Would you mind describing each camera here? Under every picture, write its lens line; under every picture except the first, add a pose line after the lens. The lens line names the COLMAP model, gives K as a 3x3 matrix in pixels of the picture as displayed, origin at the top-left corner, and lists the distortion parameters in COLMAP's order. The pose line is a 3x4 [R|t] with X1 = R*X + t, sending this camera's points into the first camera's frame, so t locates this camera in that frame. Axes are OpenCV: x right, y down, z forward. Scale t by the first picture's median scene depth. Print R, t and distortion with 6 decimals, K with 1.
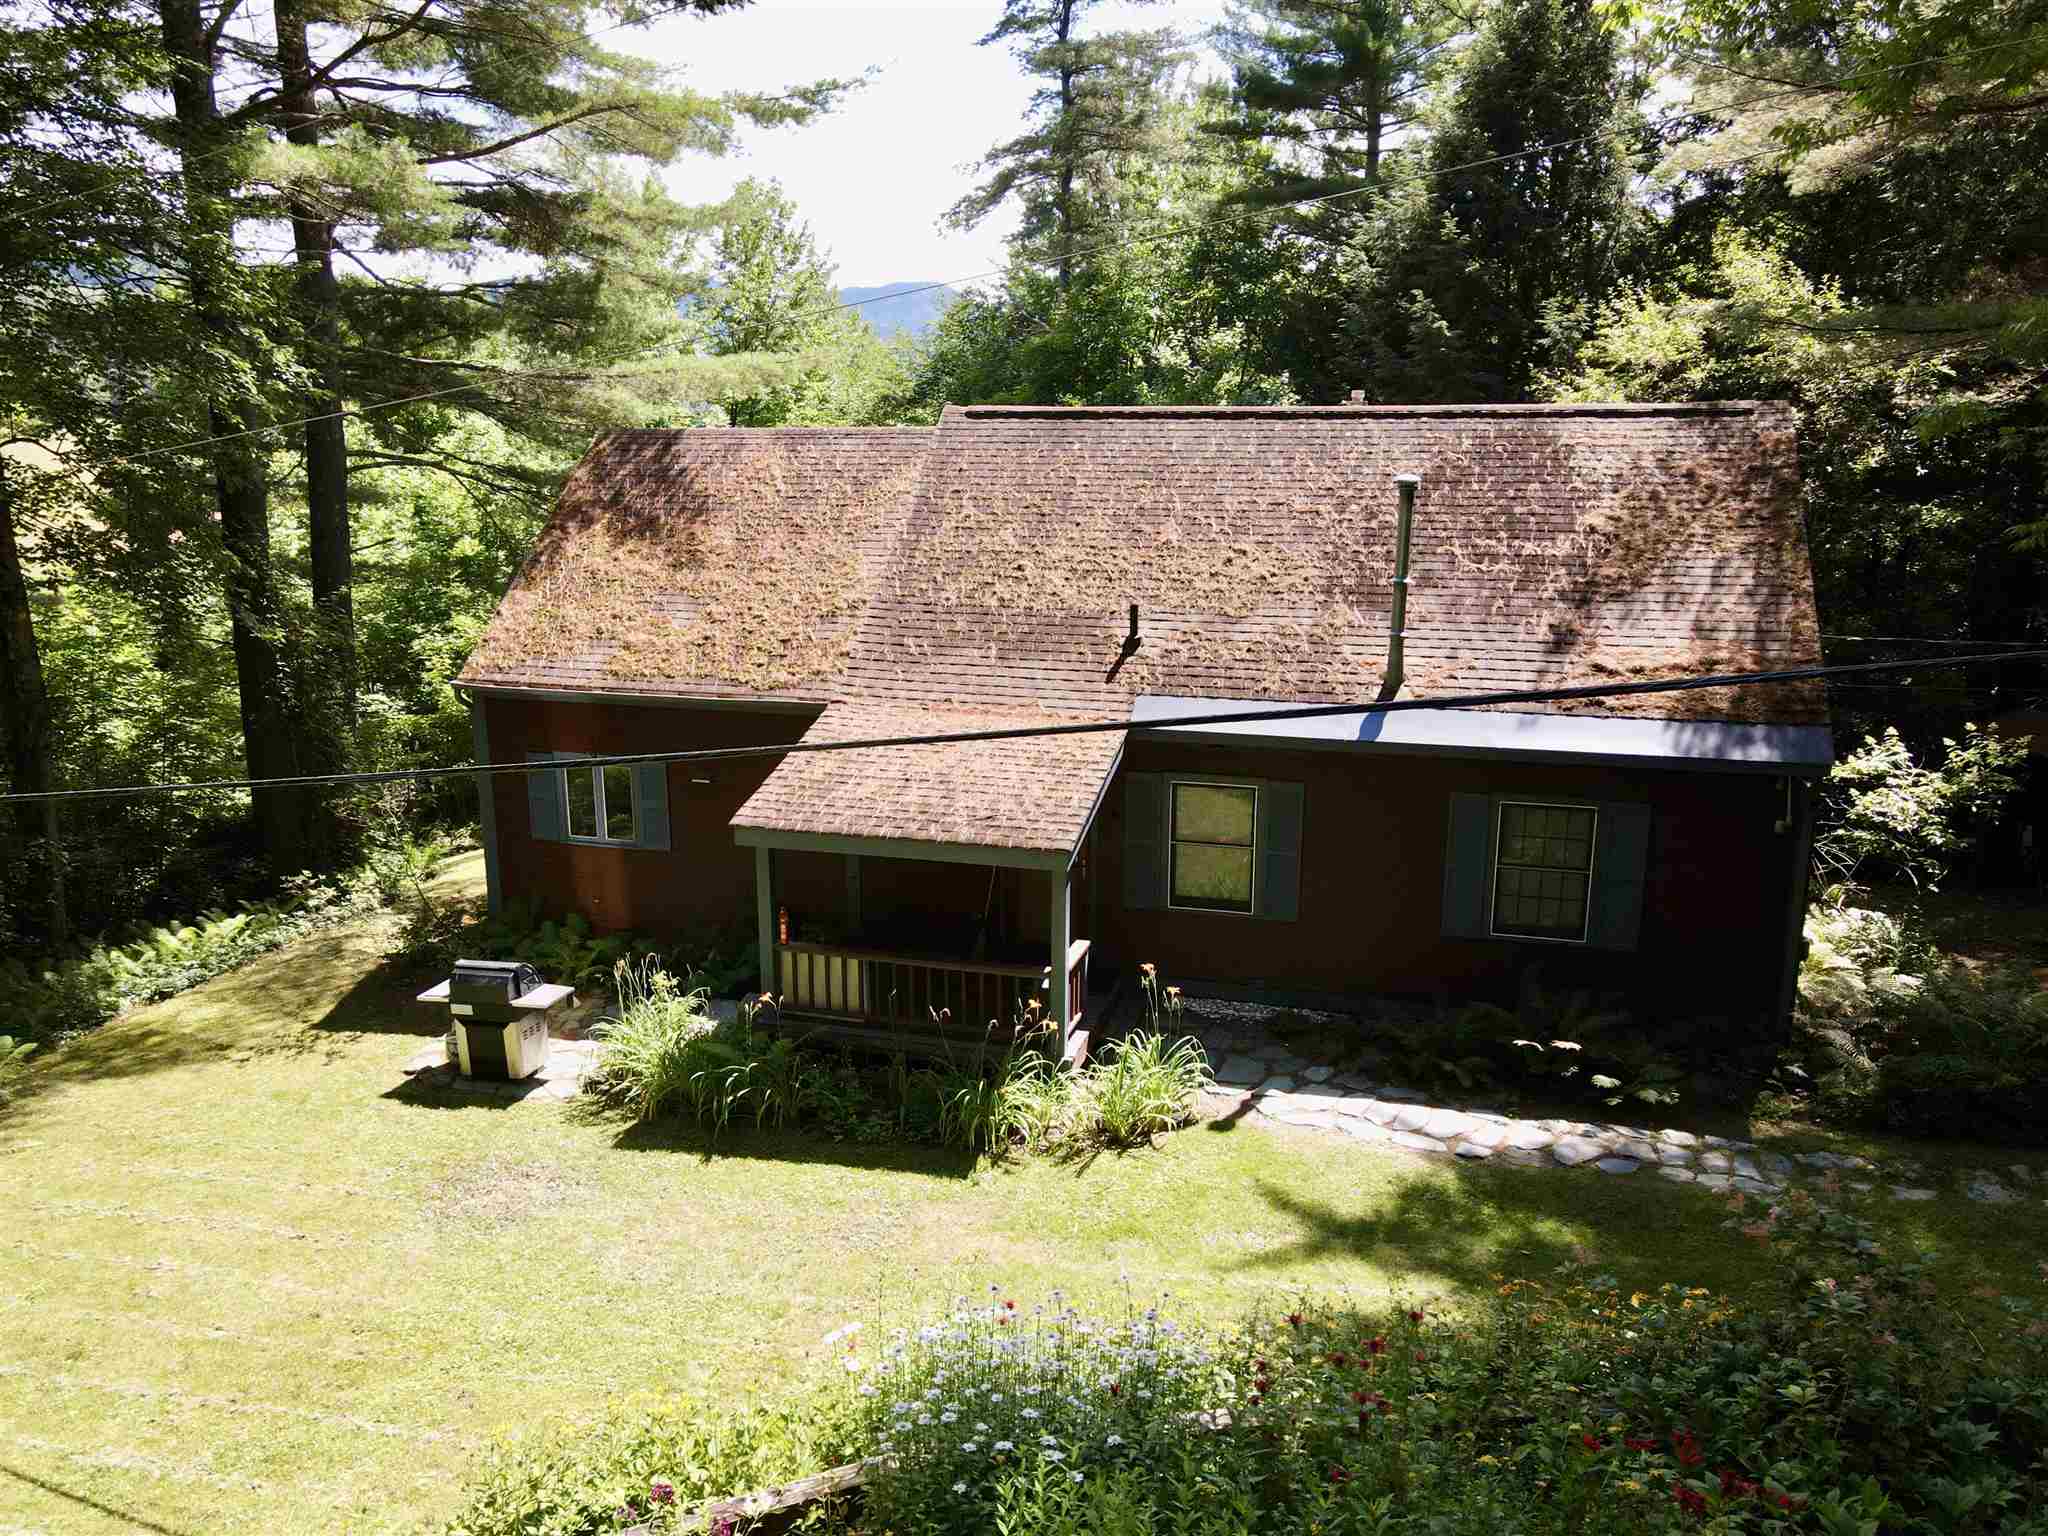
lens RADIAL K [[1519.2, 0, 996.1], [0, 1519.2, 766.4], [0, 0, 1]] dist [-0.050274, 0.148254]
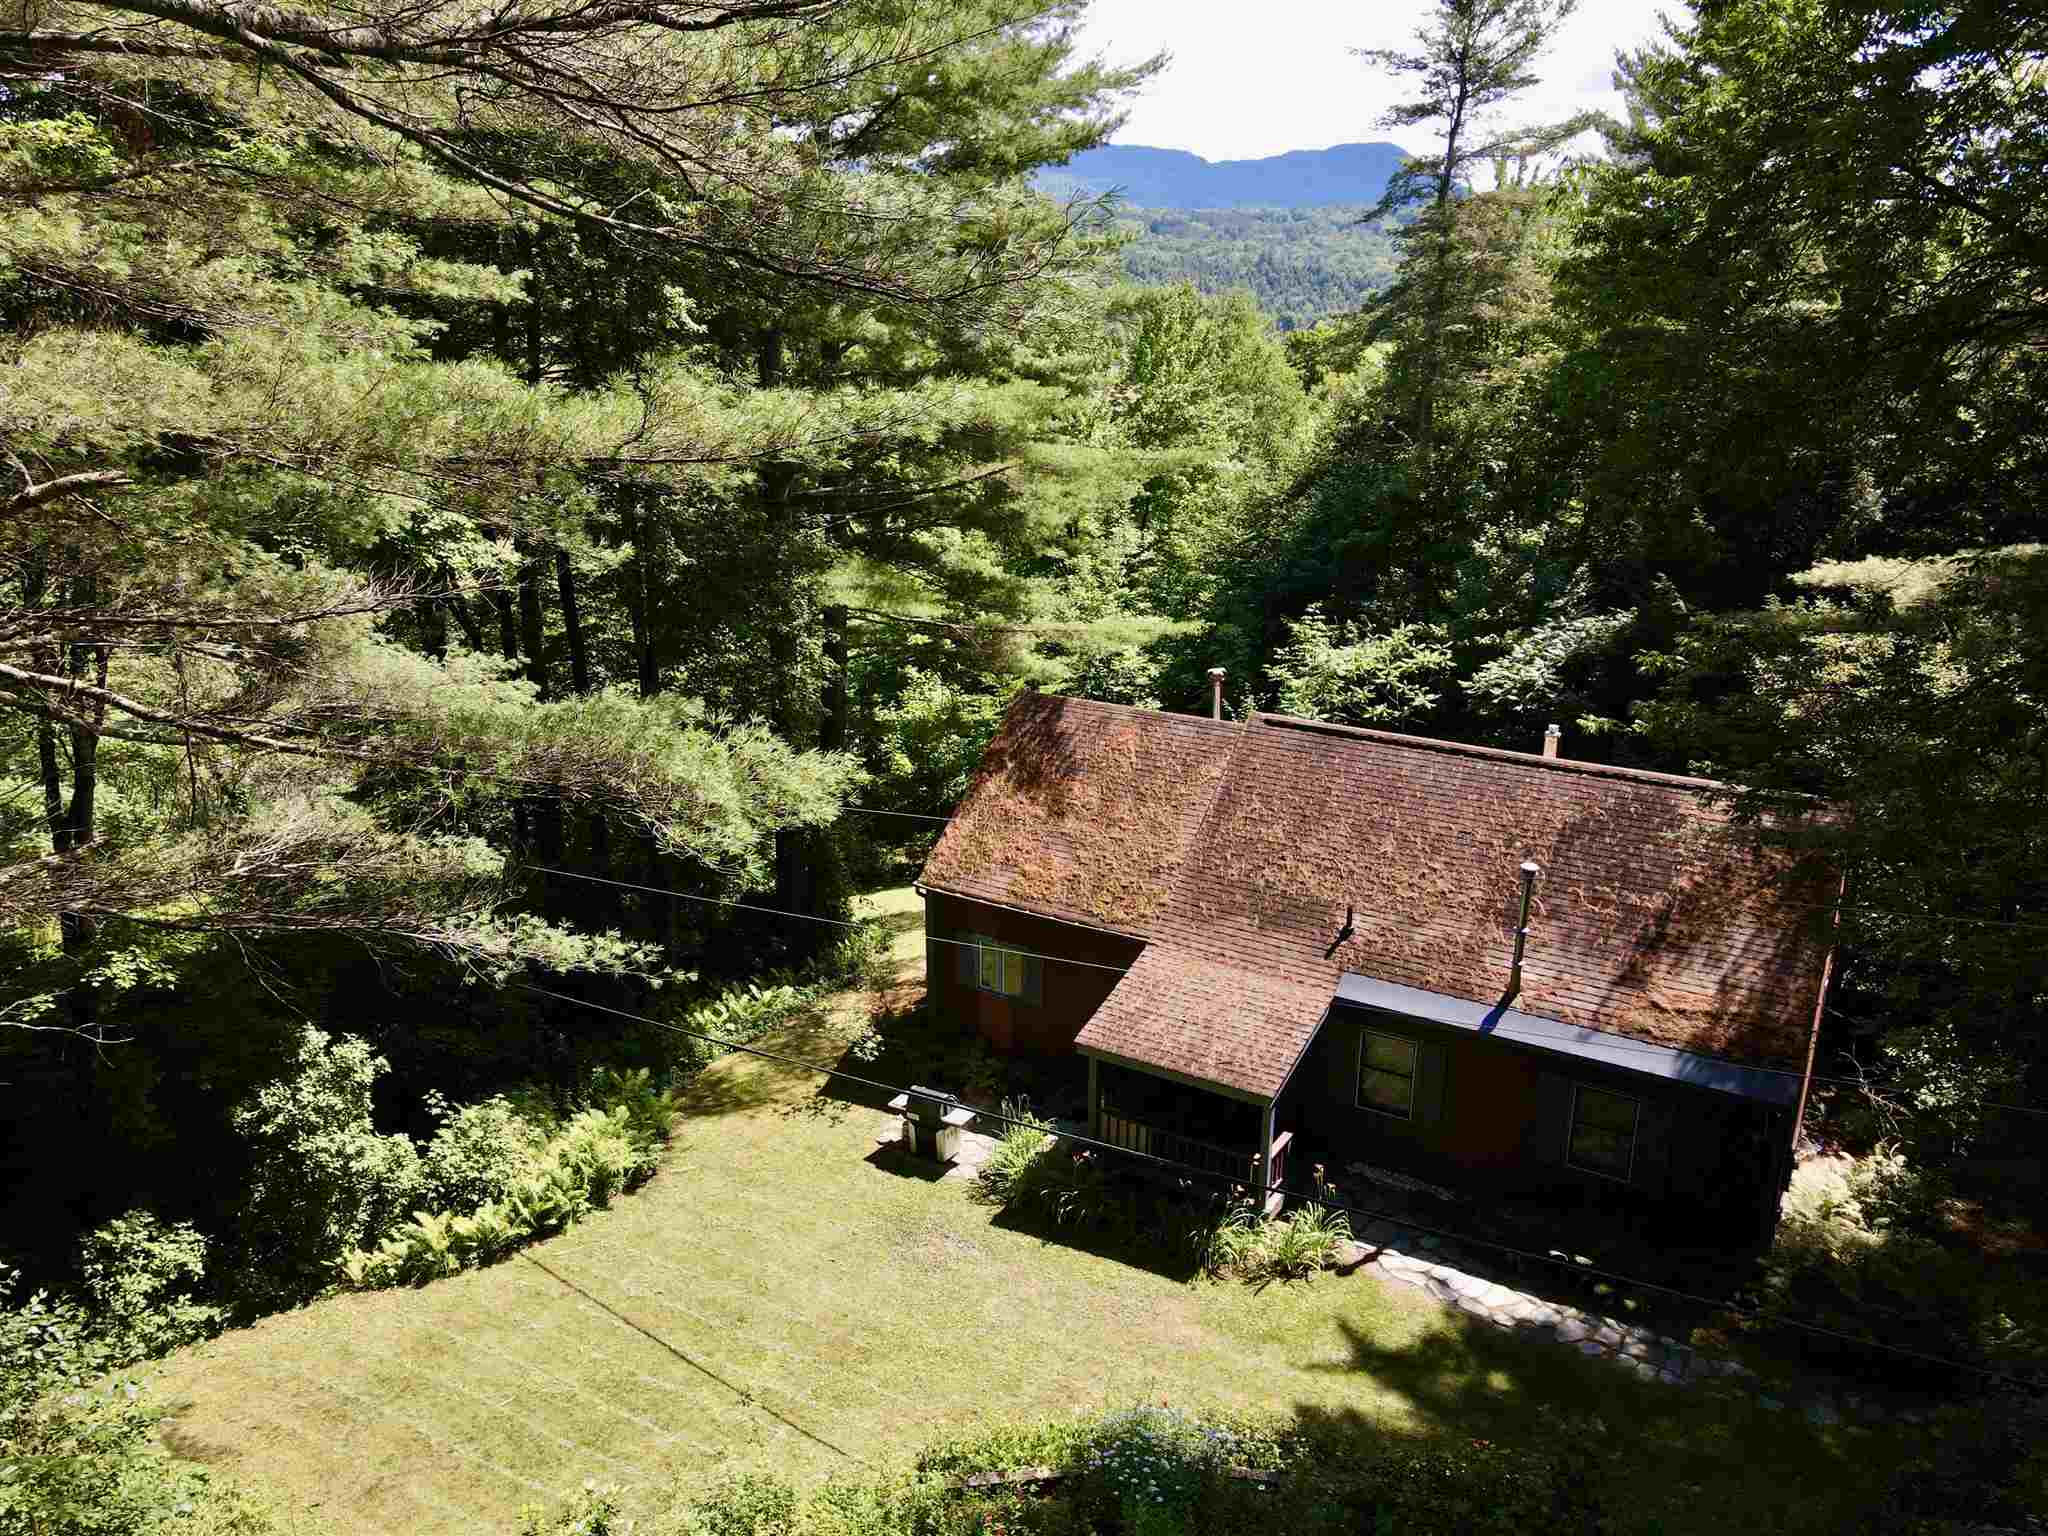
lens RADIAL K [[1519.2, 0, 996.1], [0, 1519.2, 766.4], [0, 0, 1]] dist [-0.050274, 0.148254]
pose [[0.963037, 0.082076, -0.256562, 0.132555], [-0.060231, 0.993946, 0.091884, -0.378036], [0.262550, -0.073034, 0.962150, -0.554191]]
